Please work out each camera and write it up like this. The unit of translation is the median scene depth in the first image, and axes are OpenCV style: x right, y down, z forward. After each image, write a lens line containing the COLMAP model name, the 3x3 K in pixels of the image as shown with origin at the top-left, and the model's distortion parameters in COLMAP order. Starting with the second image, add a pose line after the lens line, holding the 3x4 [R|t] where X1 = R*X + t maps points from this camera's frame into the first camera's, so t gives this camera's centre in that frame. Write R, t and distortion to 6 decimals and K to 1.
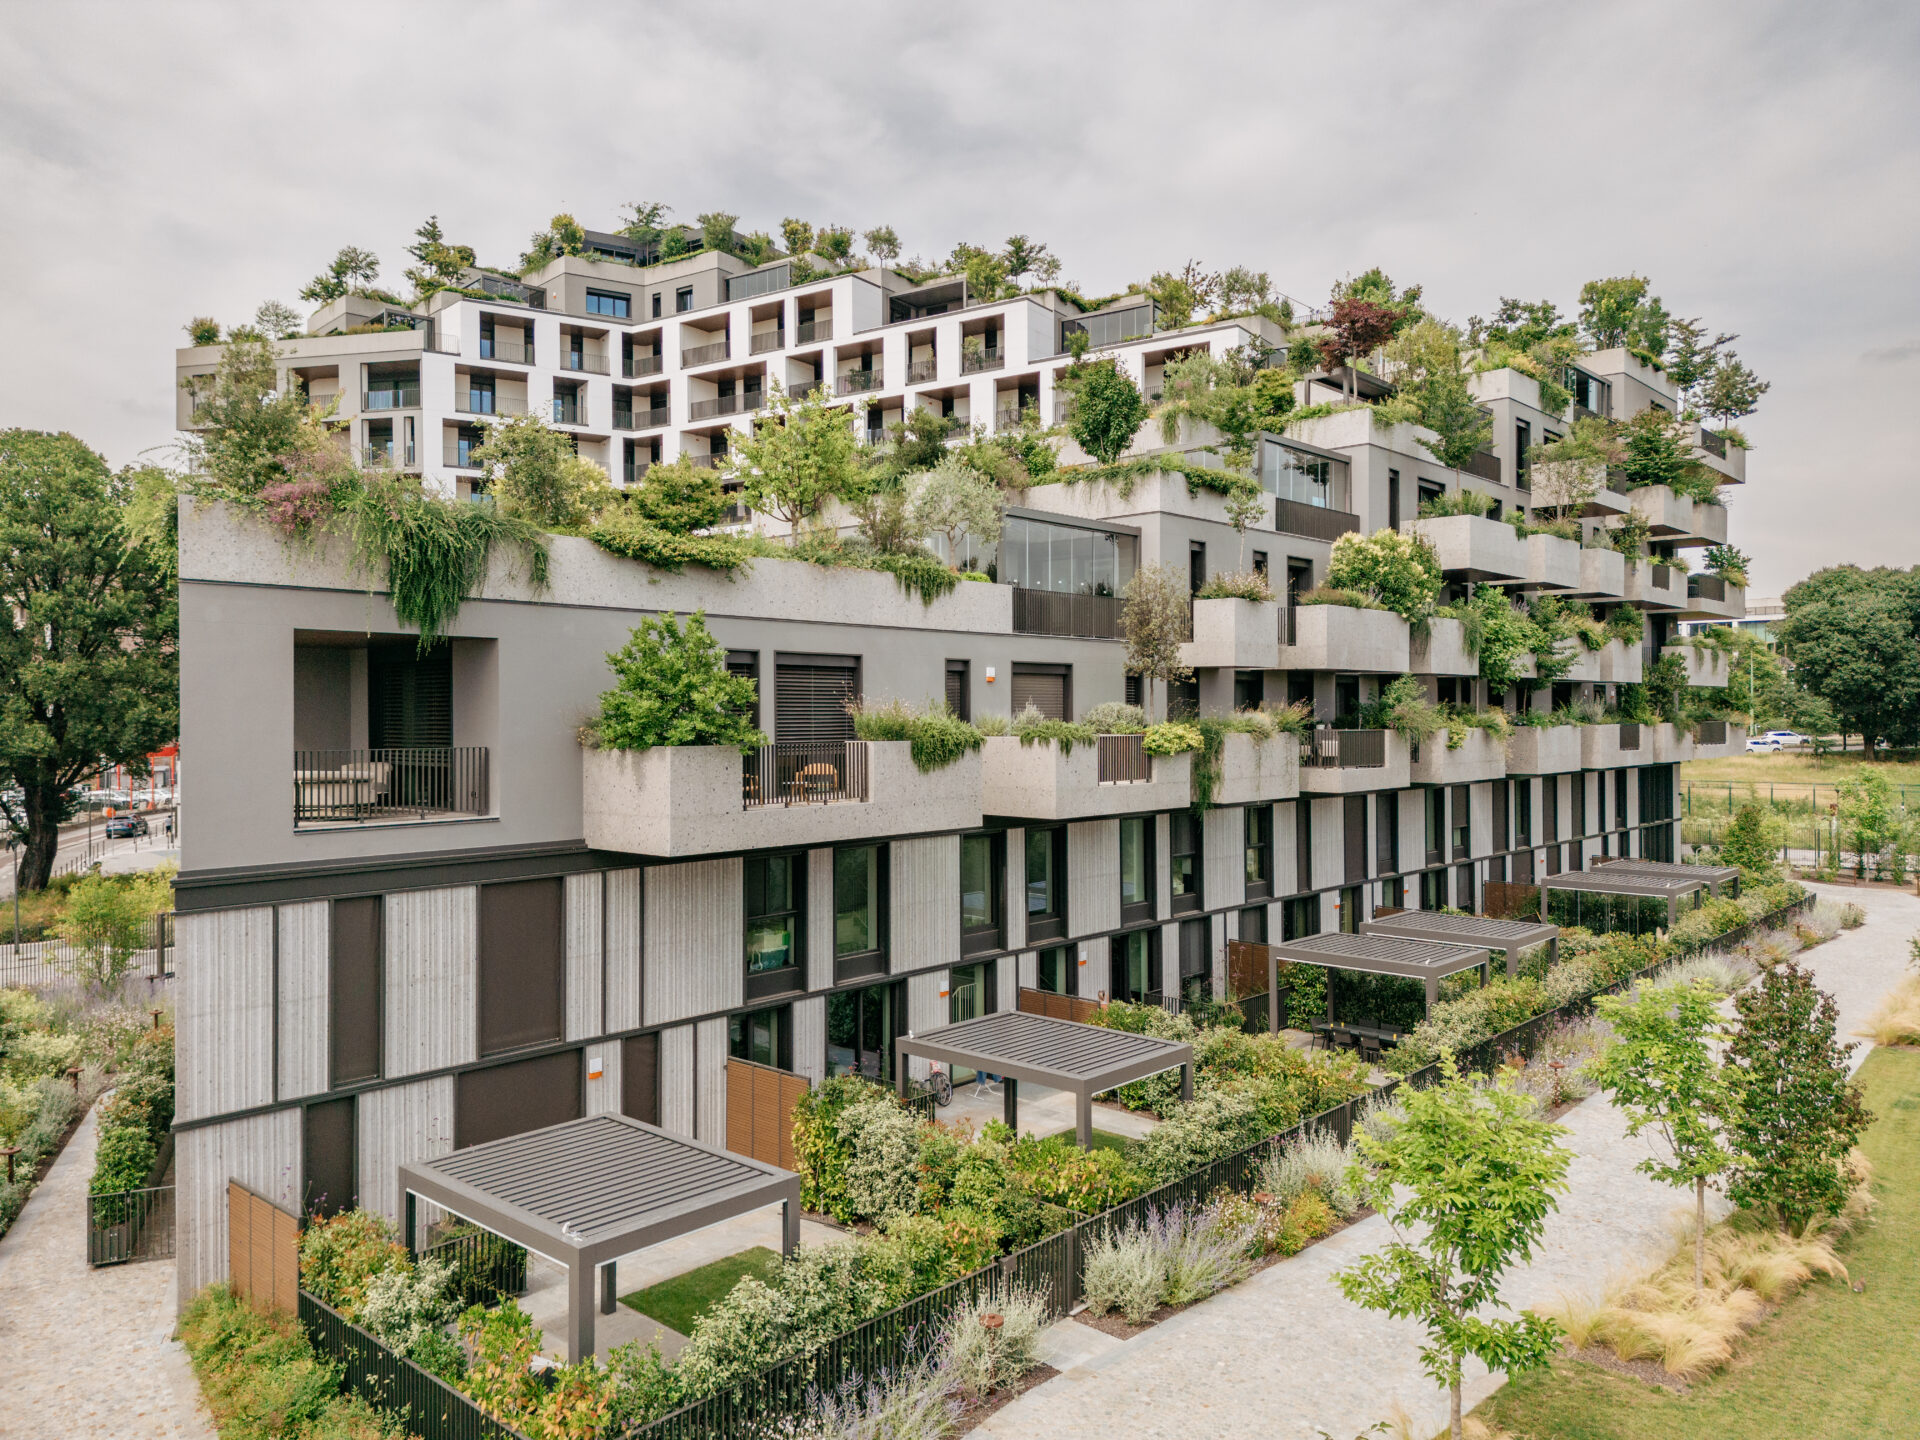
lens RADIAL K [[1344.3, 0, 960.0], [0, 1344.3, 720.0], [0, 0, 1]] dist [0.073562, -0.075320]
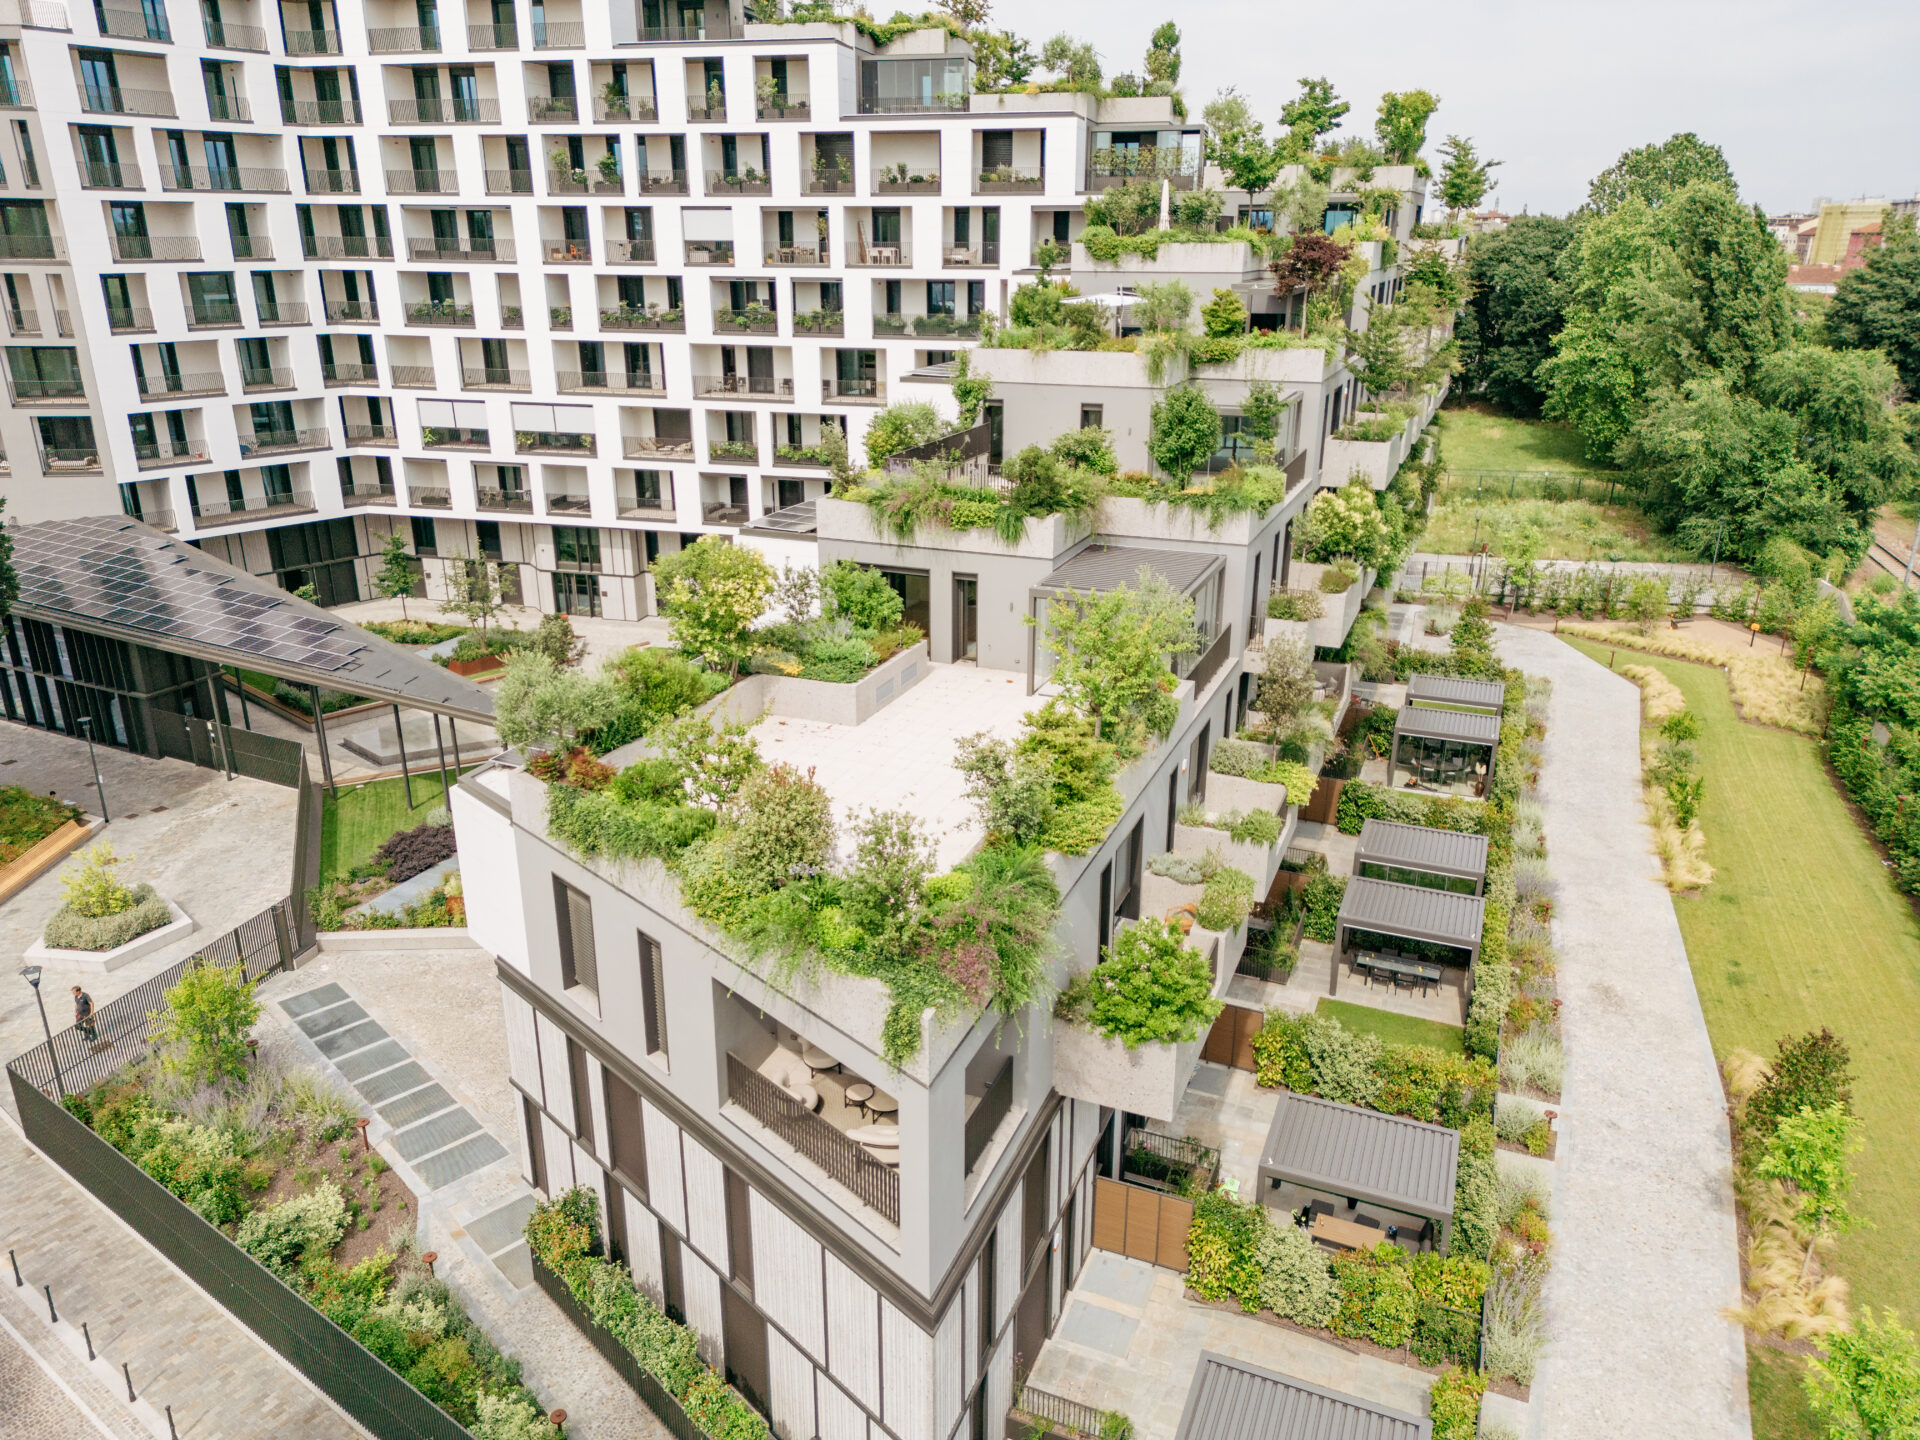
lens RADIAL K [[1344.3, 0, 960.0], [0, 1344.3, 720.0], [0, 0, 1]] dist [0.073562, -0.075320]
pose [[0.938867, -0.112149, 0.325502, -0.212647], [-0.003341, 0.942444, 0.334349, -0.181570], [-0.344264, -0.314996, 0.884455, 0.019558]]
